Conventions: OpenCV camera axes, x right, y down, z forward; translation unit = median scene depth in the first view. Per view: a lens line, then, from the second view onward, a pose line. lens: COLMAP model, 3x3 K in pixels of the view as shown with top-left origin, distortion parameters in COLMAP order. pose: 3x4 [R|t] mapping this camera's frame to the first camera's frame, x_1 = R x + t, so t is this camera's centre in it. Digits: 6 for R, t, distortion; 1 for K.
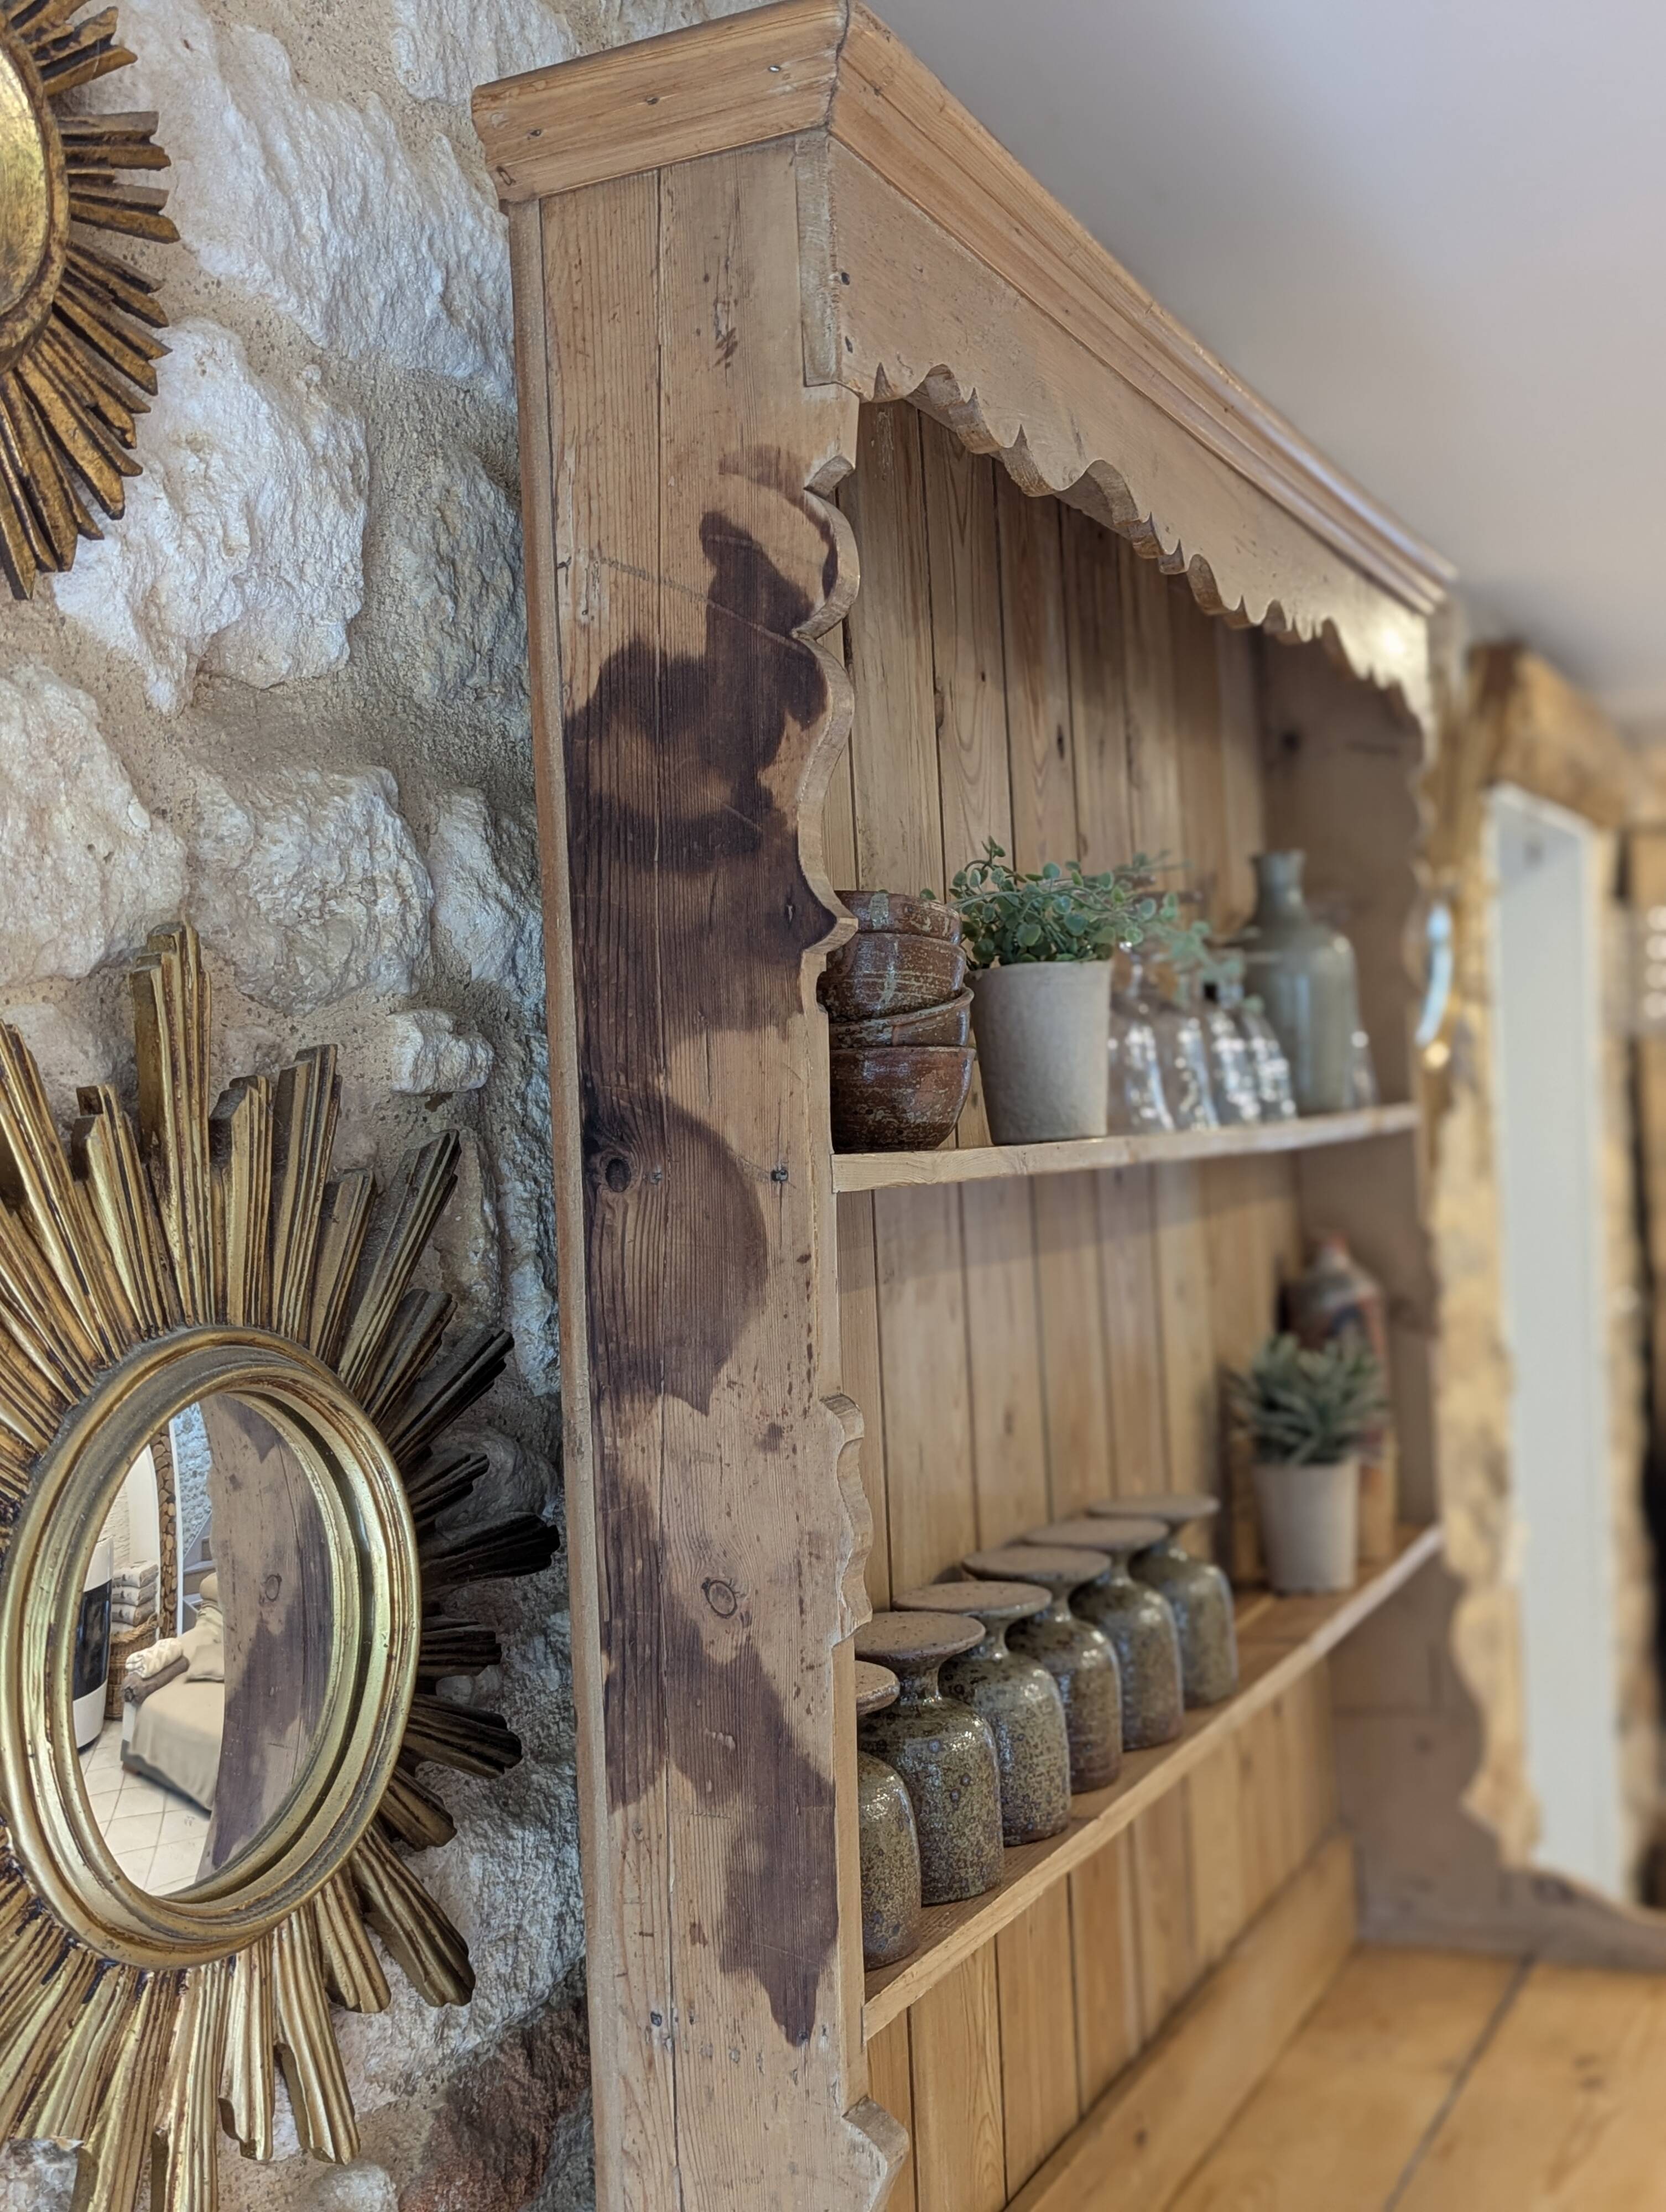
lens RADIAL K [[2374.5, 0, 842.0], [0, 2374.5, 1112.7], [0, 0, 1]] dist [0.054090, 0.000000]
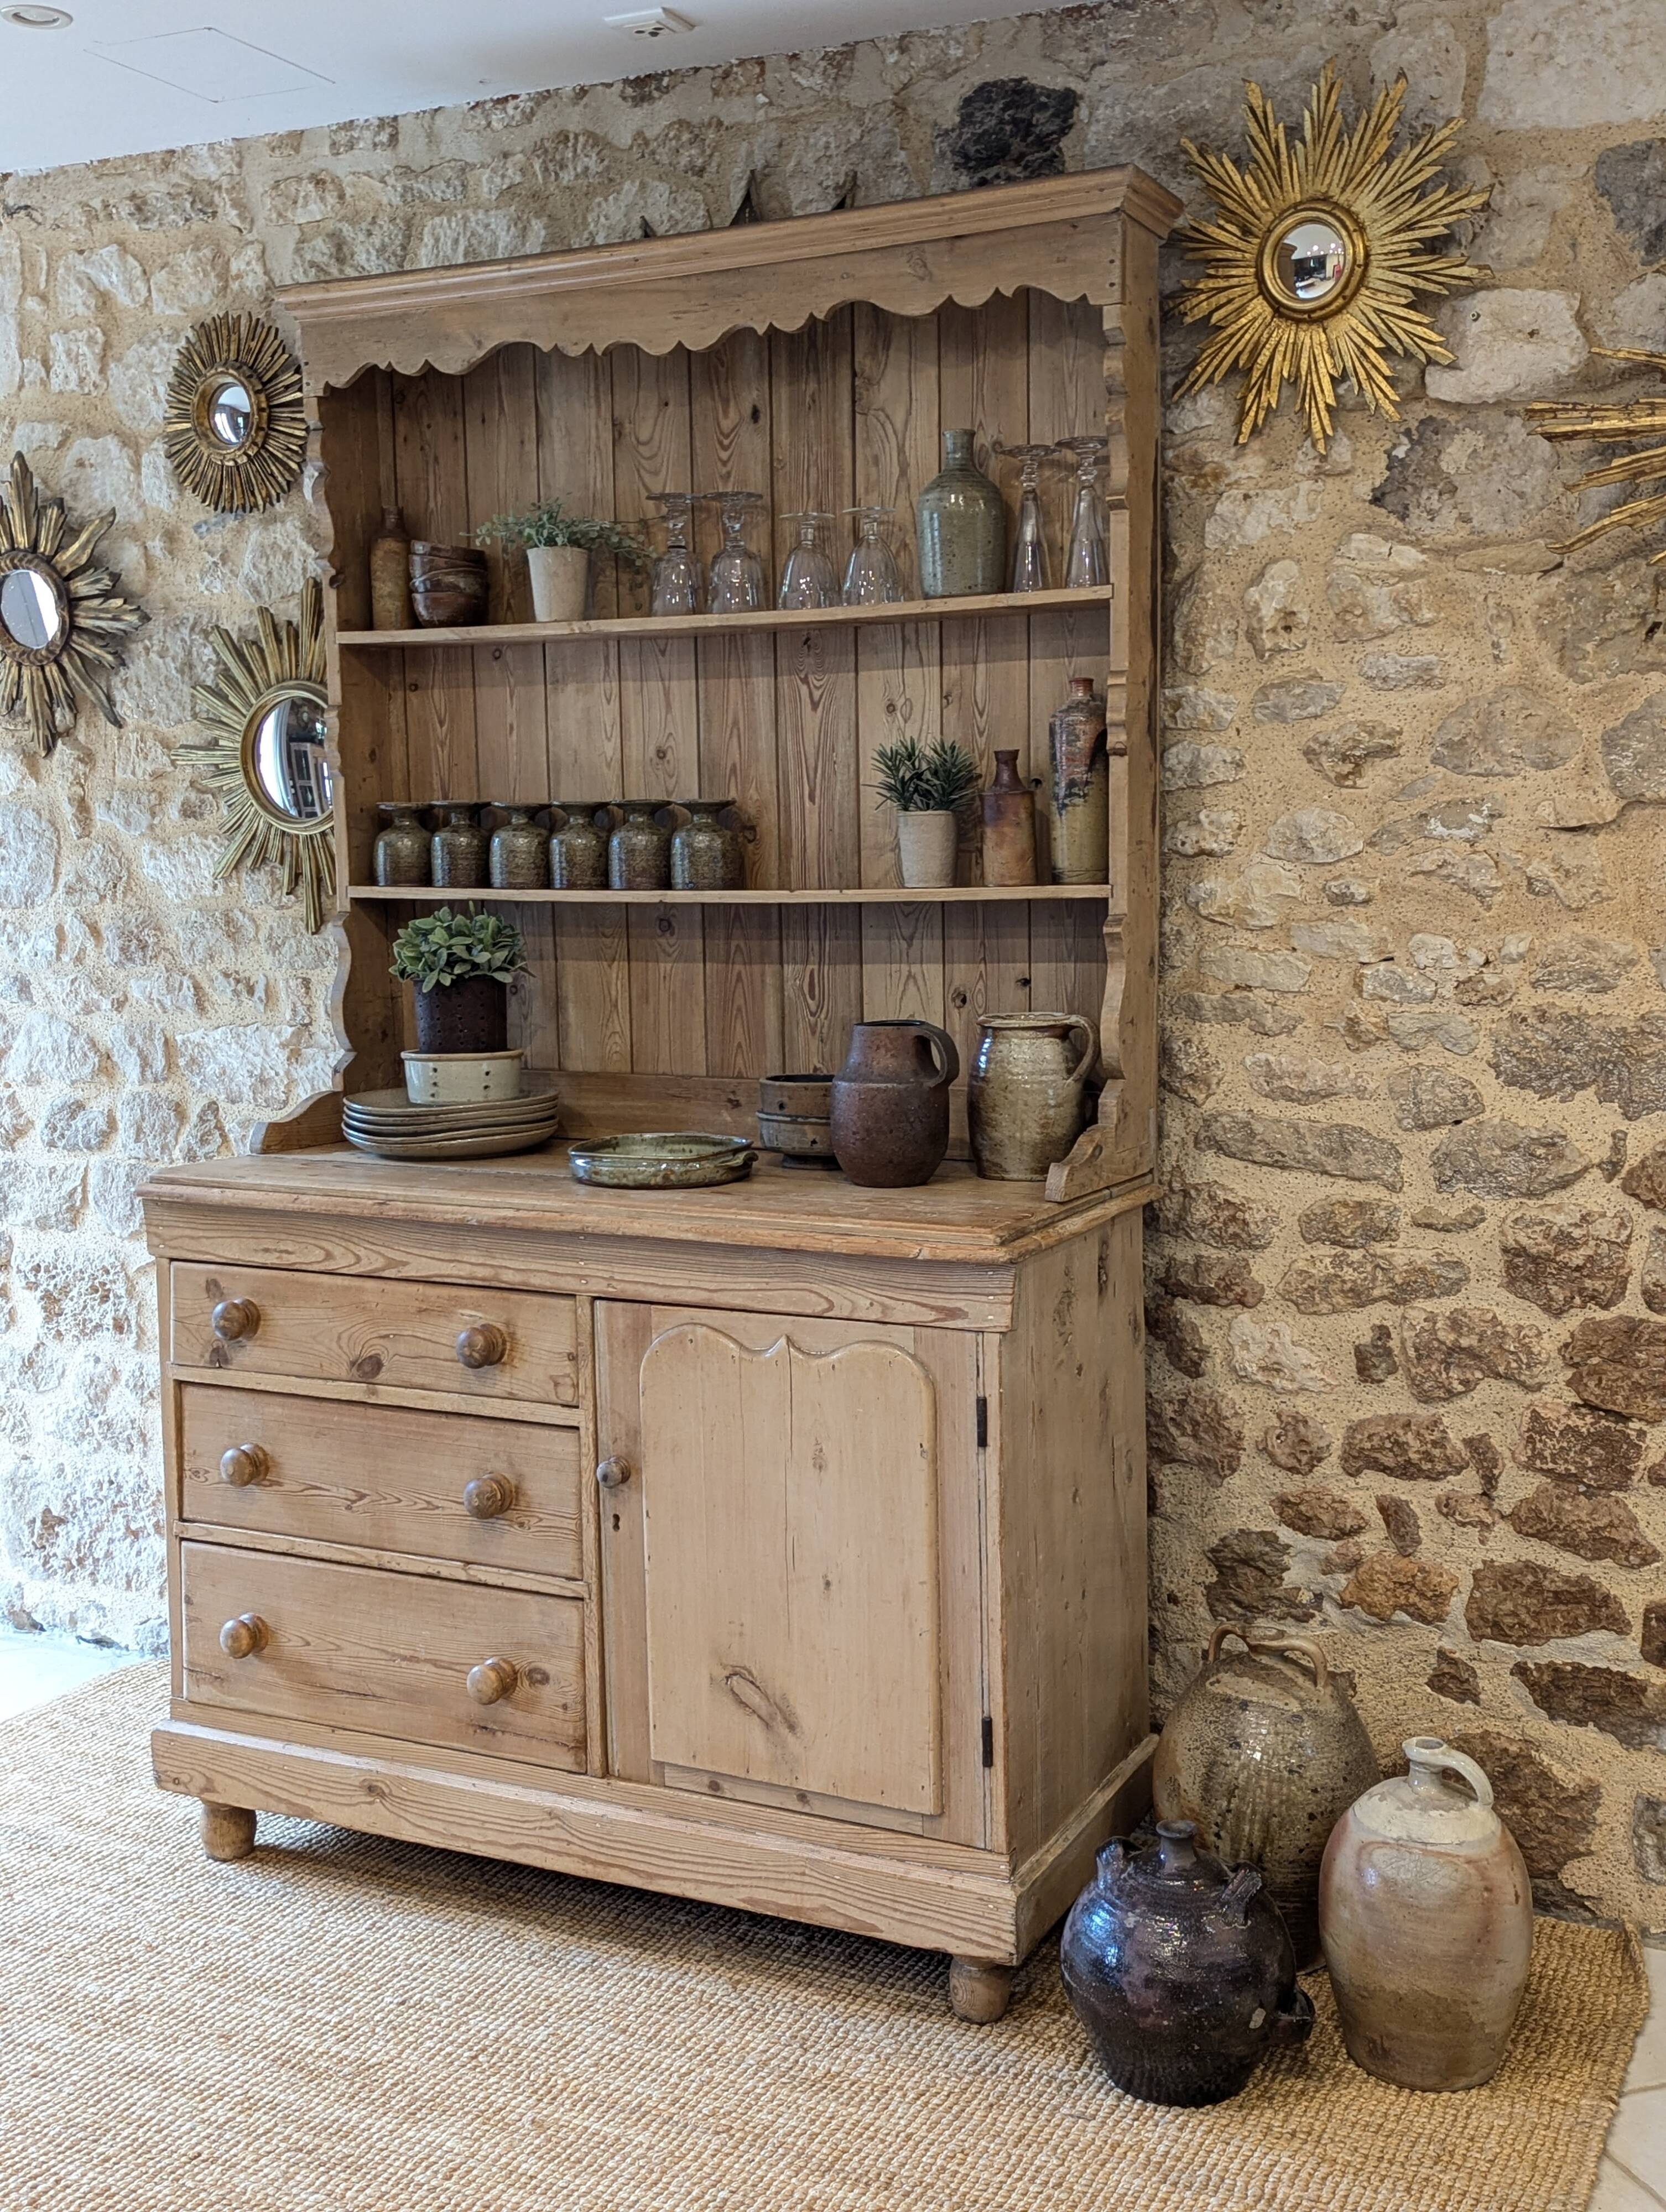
lens RADIAL K [[2374.5, 0, 852.1], [0, 2374.5, 1103.4], [0, 0, 1]] dist [0.054090, 0.000000]
pose [[-0.012735, 0.163228, -0.986506, 3.316378], [0.015904, 0.986494, 0.163021, 0.133137], [0.999792, -0.013614, -0.015159, 1.722736]]
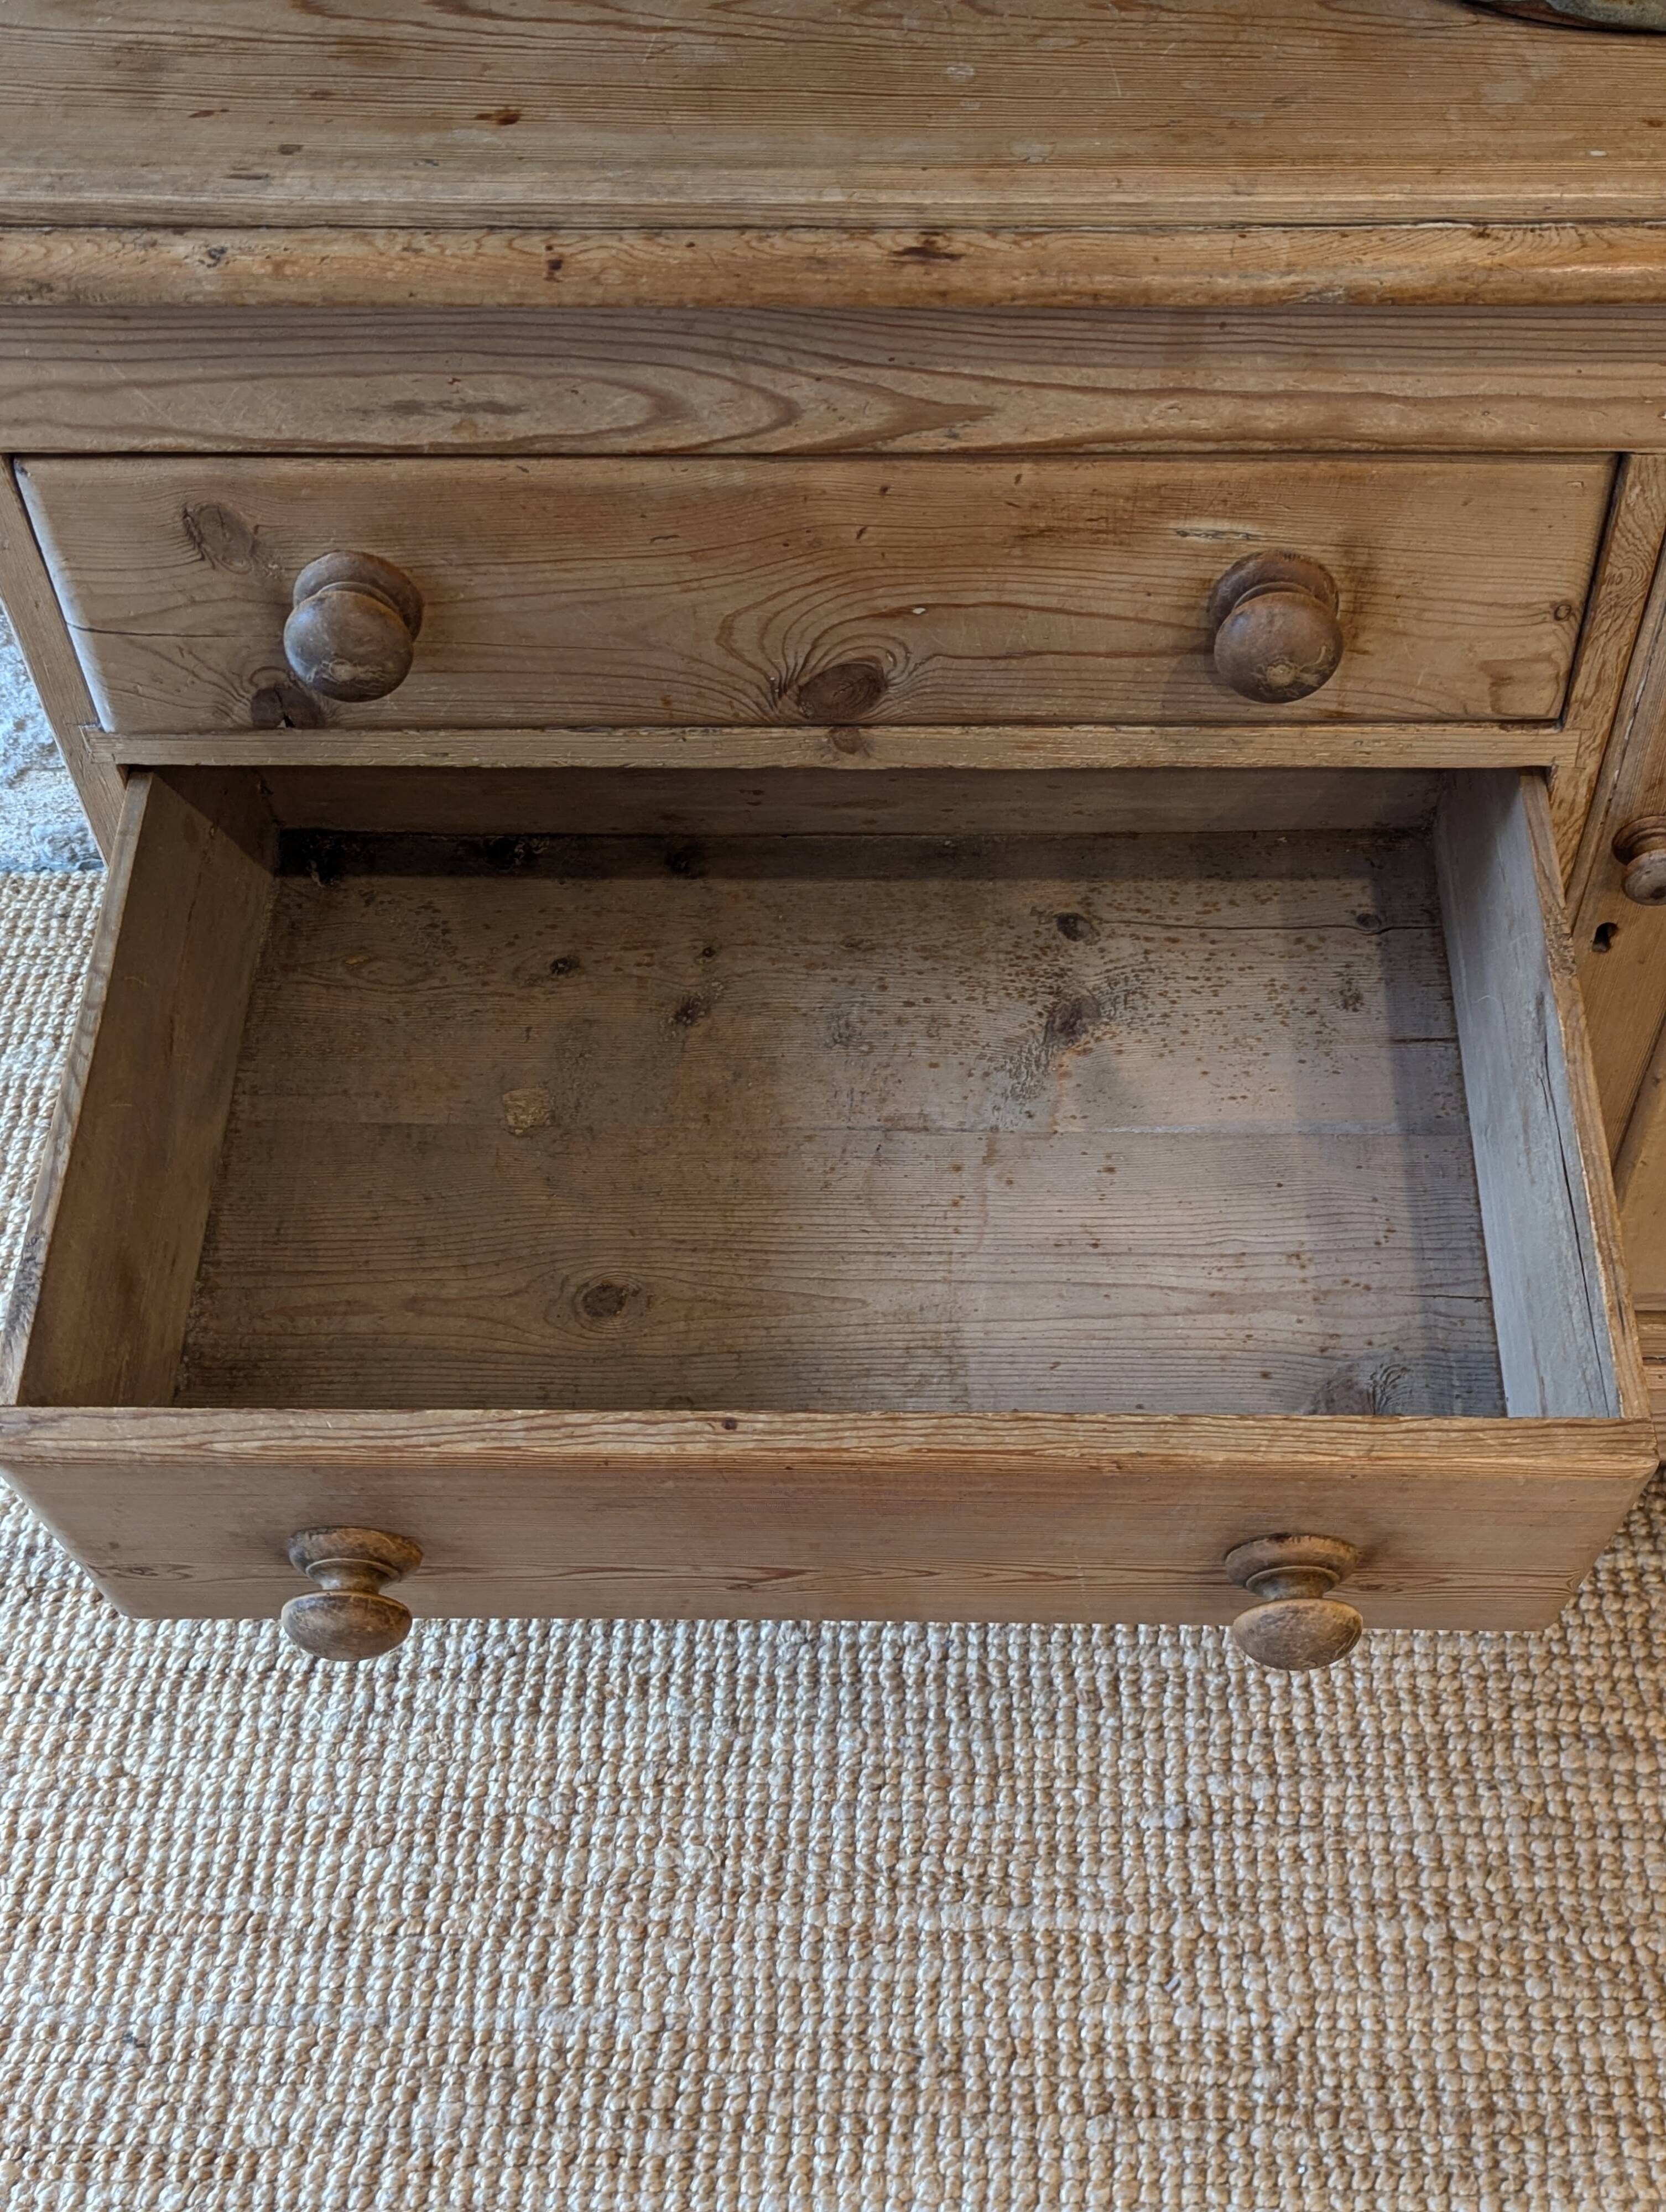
lens RADIAL K [[2374.5, 0, 890.3], [0, 2374.5, 1090.7], [0, 0, 1]] dist [0.054090, 0.000000]
pose [[0.410401, 0.728900, -0.547975, 1.183303], [0.006073, 0.598714, 0.800940, 0.225723], [0.911885, -0.332034, 0.241286, 0.814586]]
